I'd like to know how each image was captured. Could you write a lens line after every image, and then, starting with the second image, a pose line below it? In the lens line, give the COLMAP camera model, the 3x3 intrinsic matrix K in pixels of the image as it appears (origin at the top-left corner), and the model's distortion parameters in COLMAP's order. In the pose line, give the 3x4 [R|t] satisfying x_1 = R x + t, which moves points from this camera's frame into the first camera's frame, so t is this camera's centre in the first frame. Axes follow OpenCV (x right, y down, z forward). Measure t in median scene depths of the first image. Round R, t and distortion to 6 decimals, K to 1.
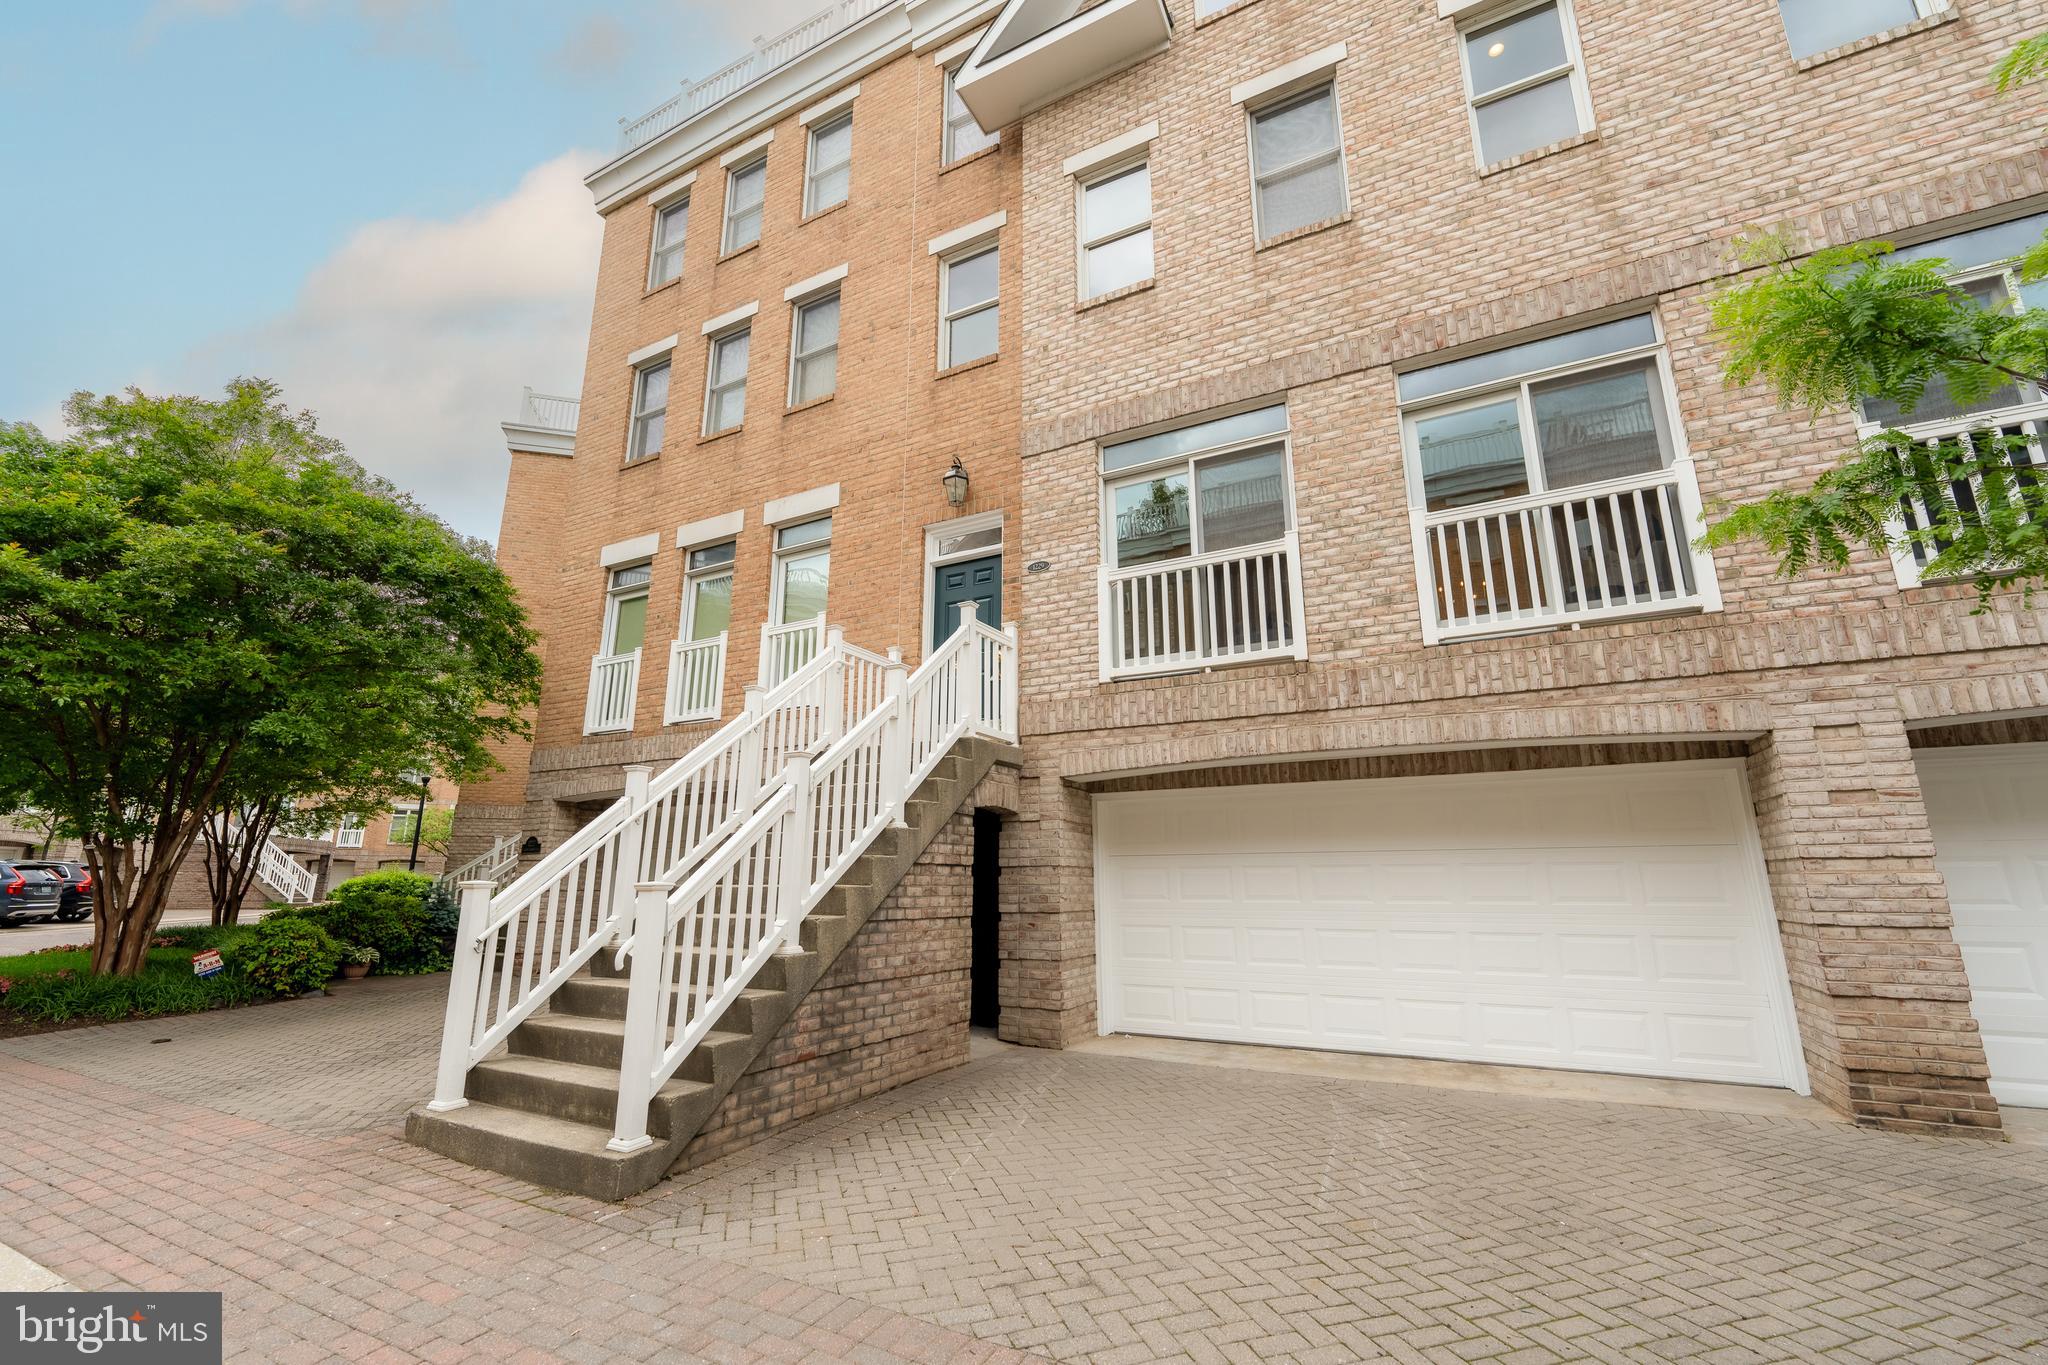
lens RADIAL K [[840.2, 0, 1018.6], [0, 840.2, 686.6], [0, 0, 1]] dist [-0.000387, -0.000808]
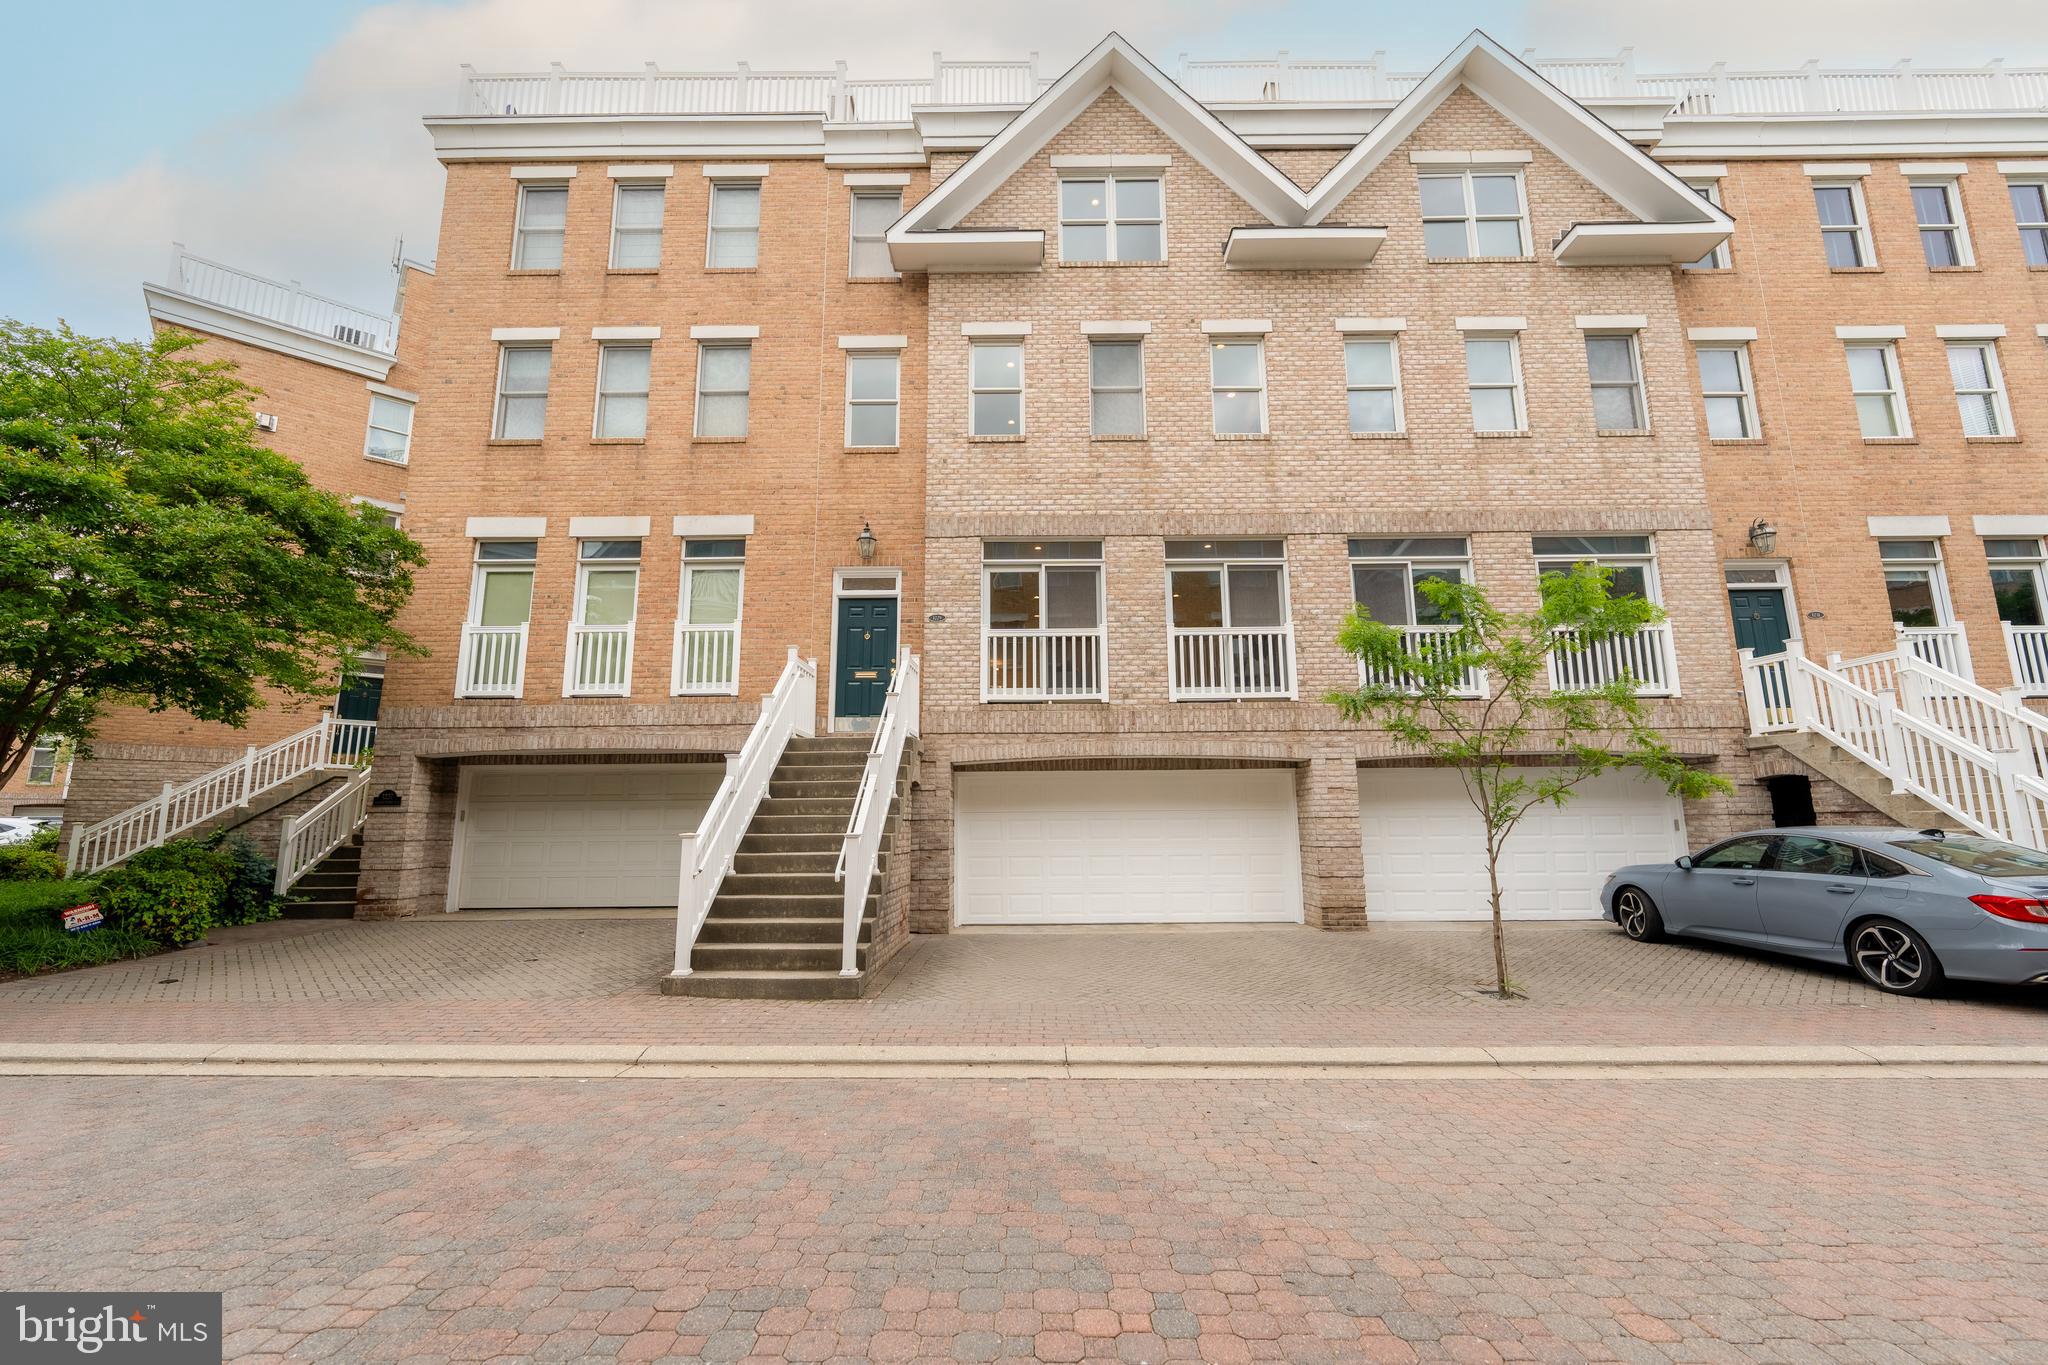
lens RADIAL K [[840.2, 0, 1018.6], [0, 840.2, 686.6], [0, 0, 1]] dist [-0.000387, -0.000808]
pose [[0.889218, 0.068758, 0.452287, -0.544675], [-0.098127, 0.994297, 0.041766, -0.106368], [-0.446836, -0.081520, 0.890894, -0.412481]]
